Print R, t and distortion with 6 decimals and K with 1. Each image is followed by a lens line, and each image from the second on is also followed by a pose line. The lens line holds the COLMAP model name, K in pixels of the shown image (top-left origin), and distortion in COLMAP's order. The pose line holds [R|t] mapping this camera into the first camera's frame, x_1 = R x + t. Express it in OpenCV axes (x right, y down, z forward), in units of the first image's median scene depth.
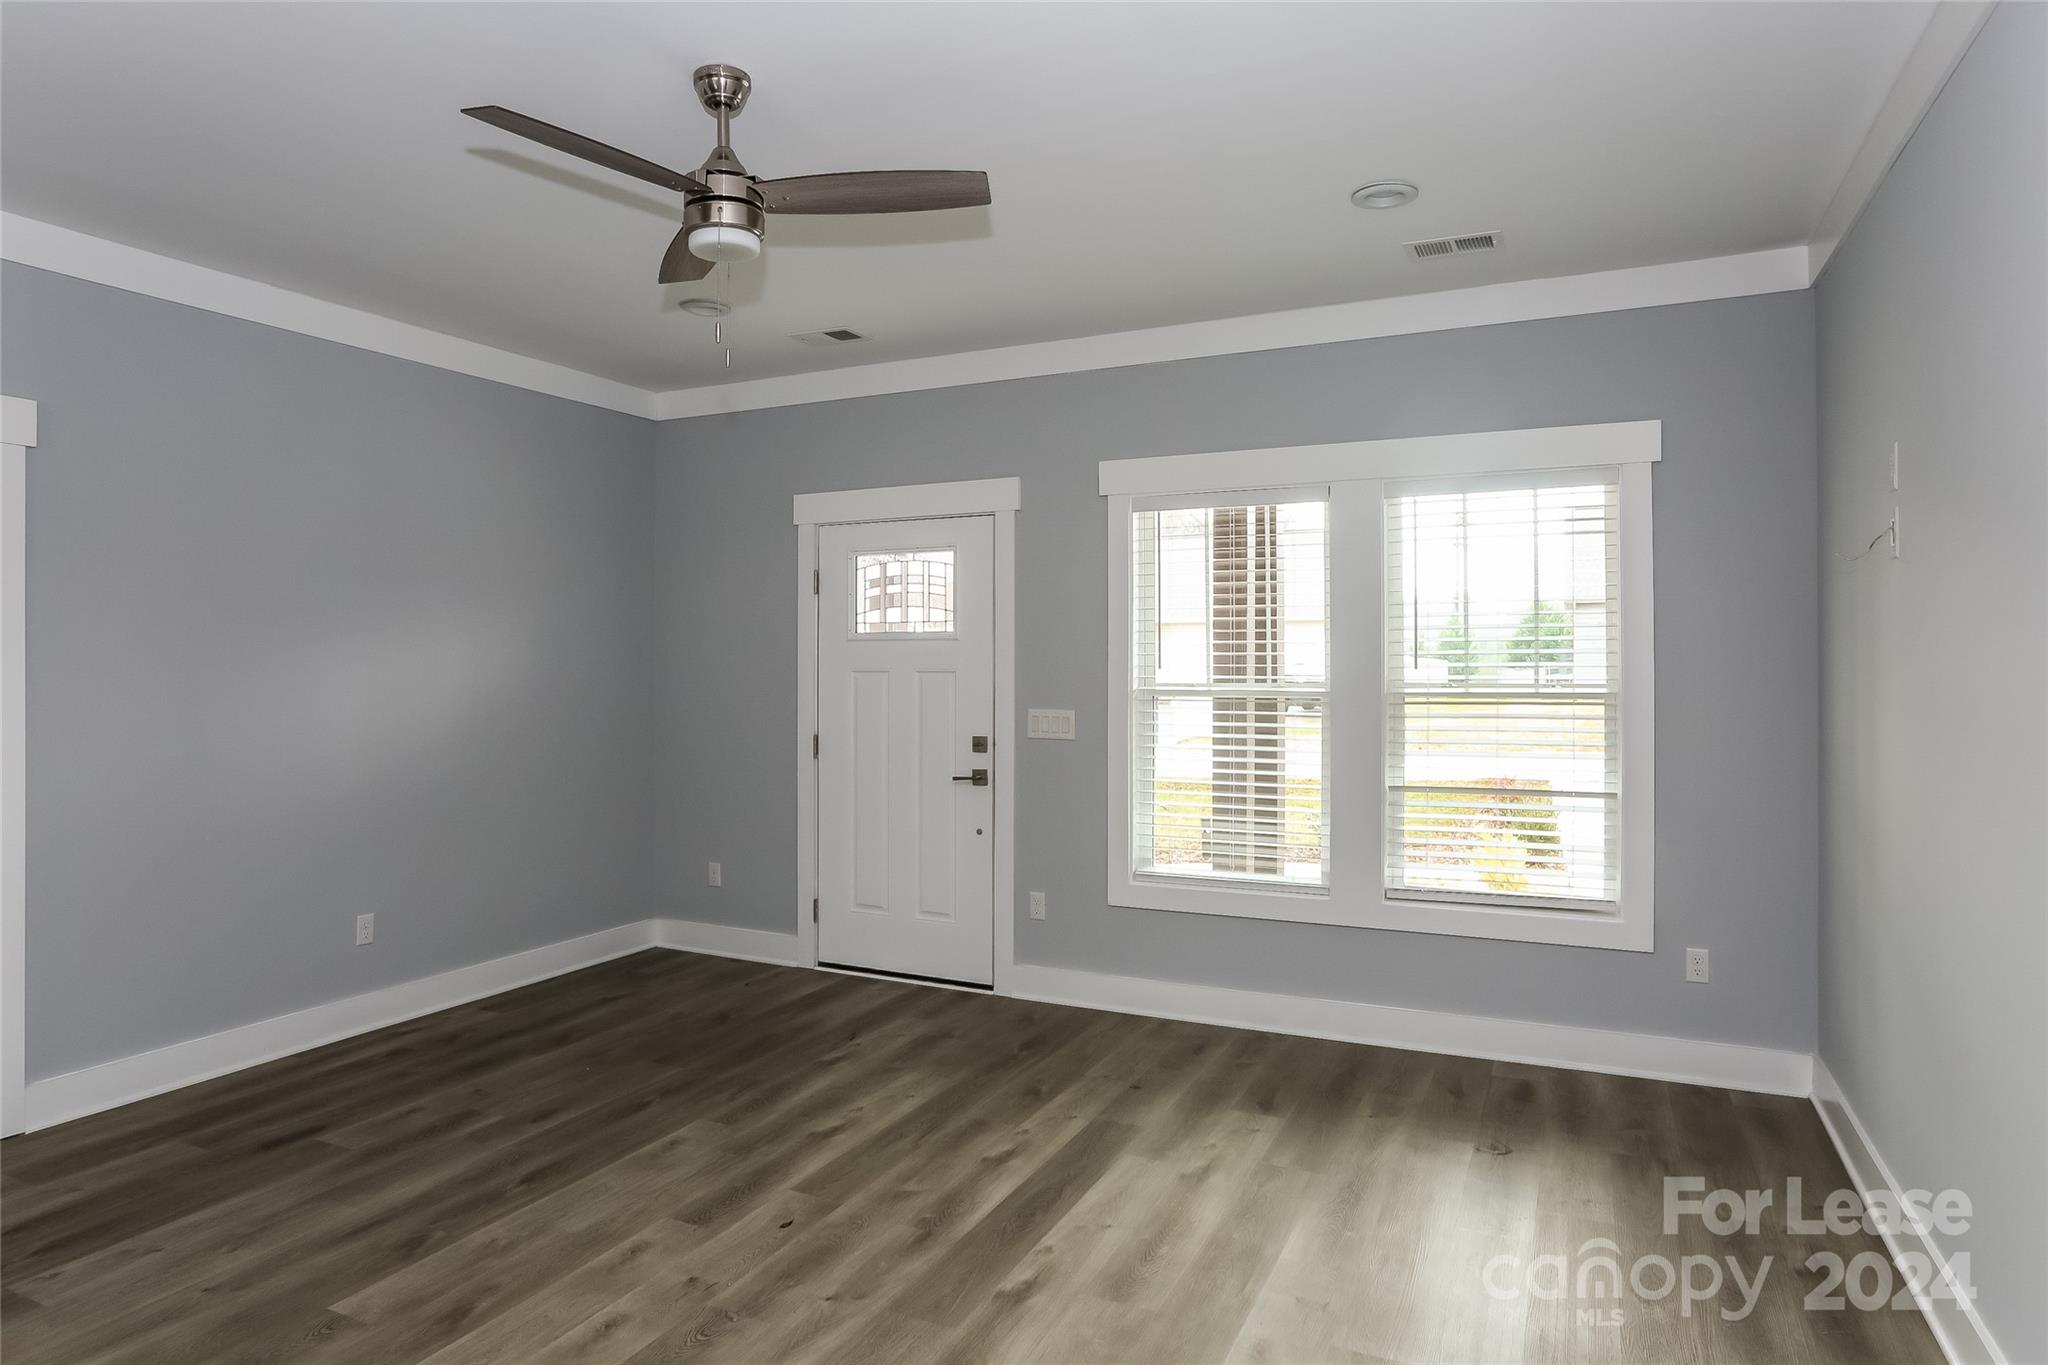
lens RADIAL K [[1214.6, 0, 1024.0], [0, 1214.6, 682.5], [0, 0, 1]] dist [-0.002194, -0.000573]
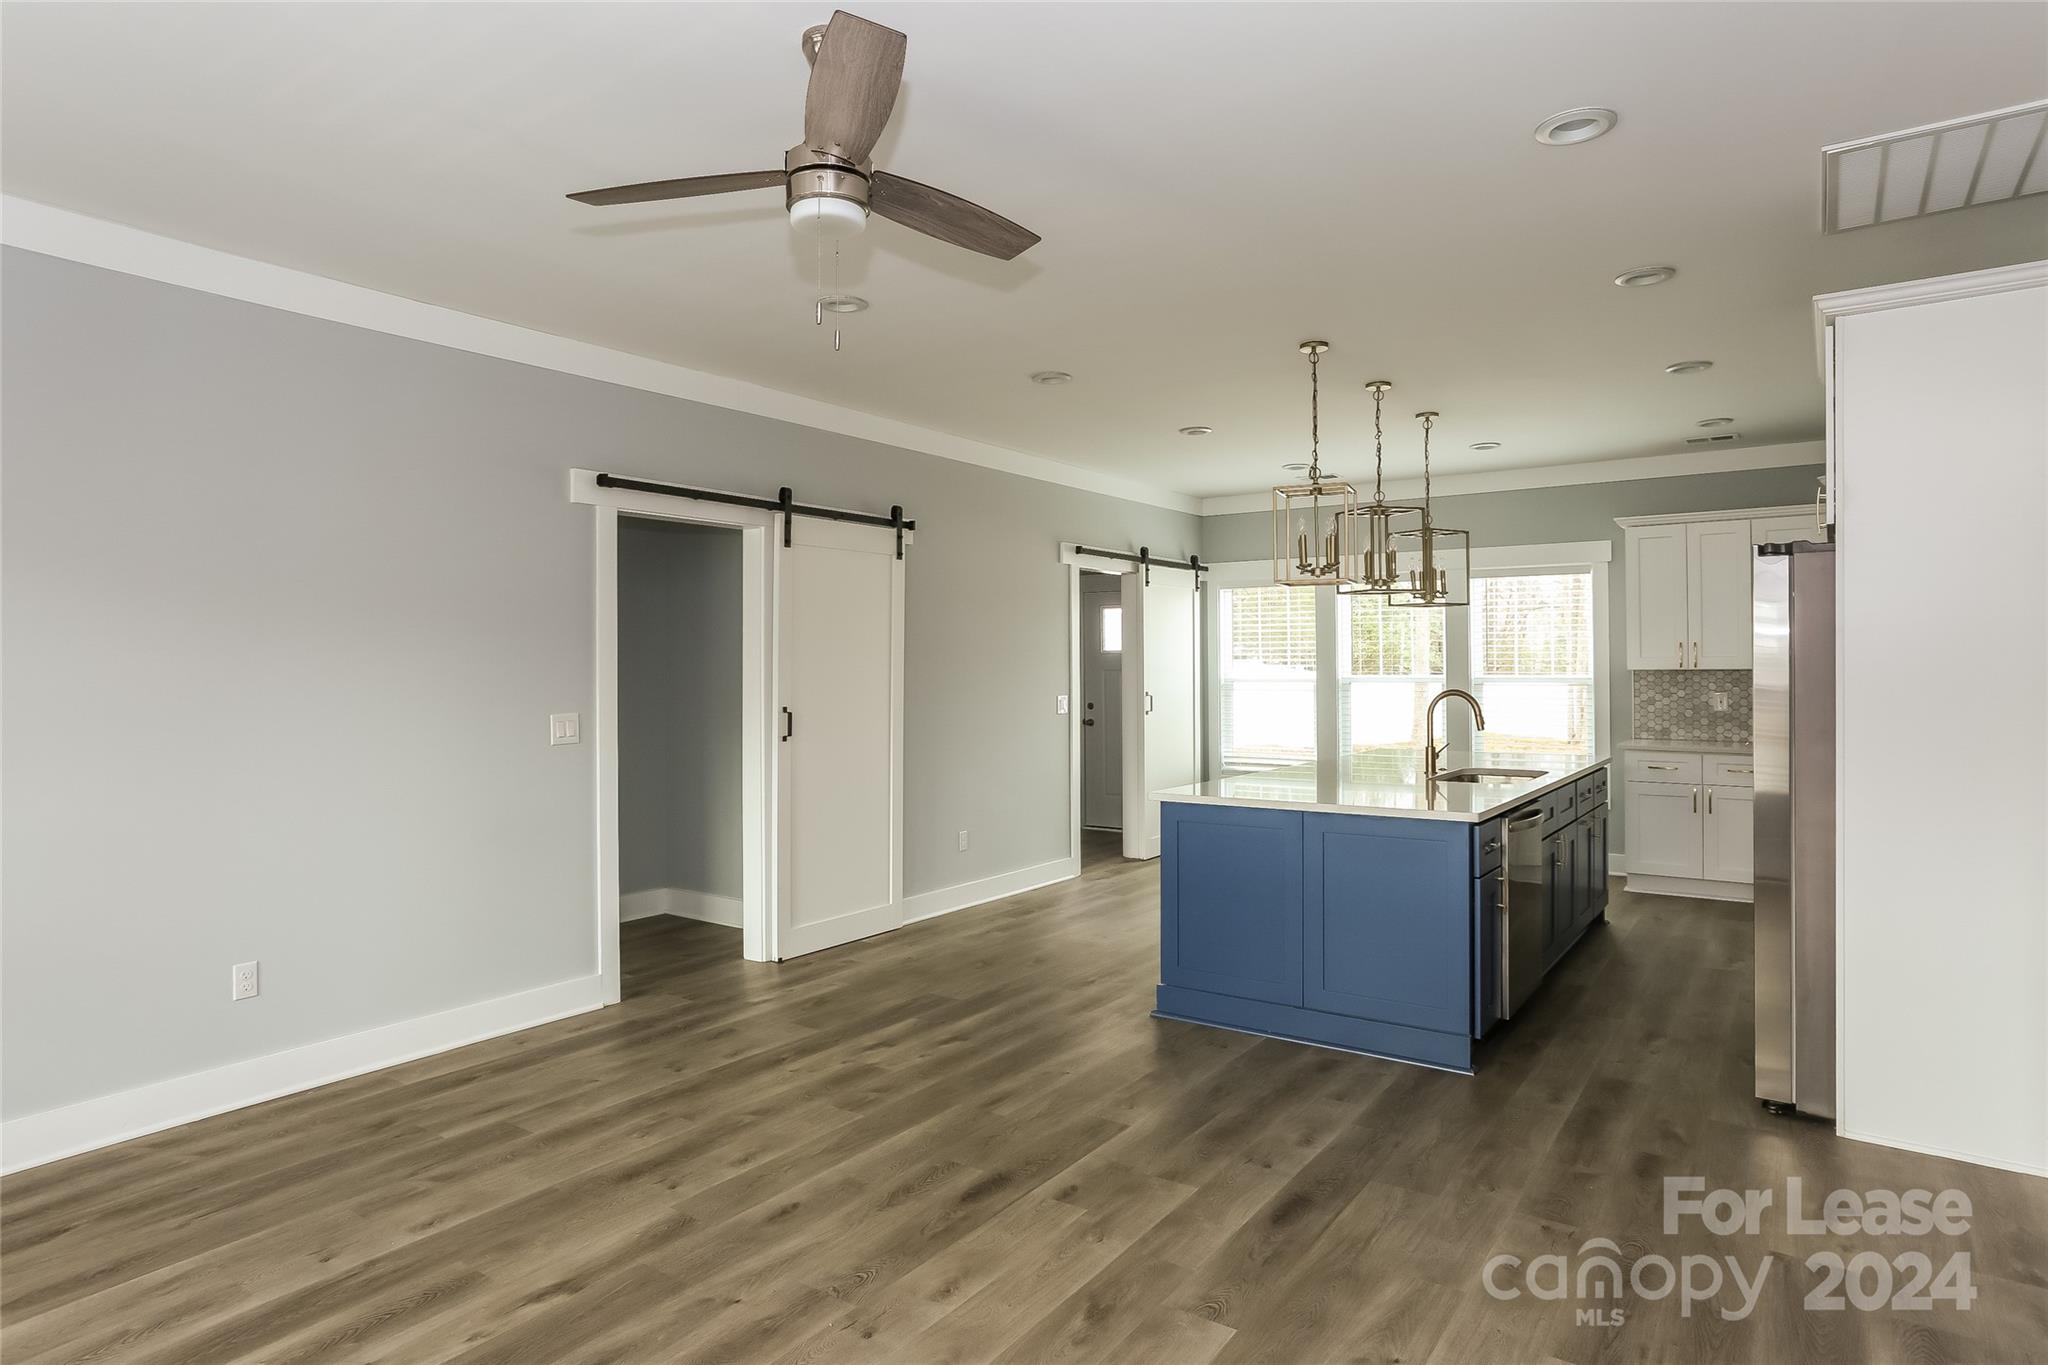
lens RADIAL K [[1180.7, 0, 1024.0], [0, 1180.7, 682.5], [0, 0, 1]] dist [-0.001026, -0.000310]
pose [[-0.987604, 0.007663, 0.156778, -0.553190], [0.010391, 0.999808, 0.016593, -0.015011], [-0.156620, 0.018016, -0.987495, 1.923072]]
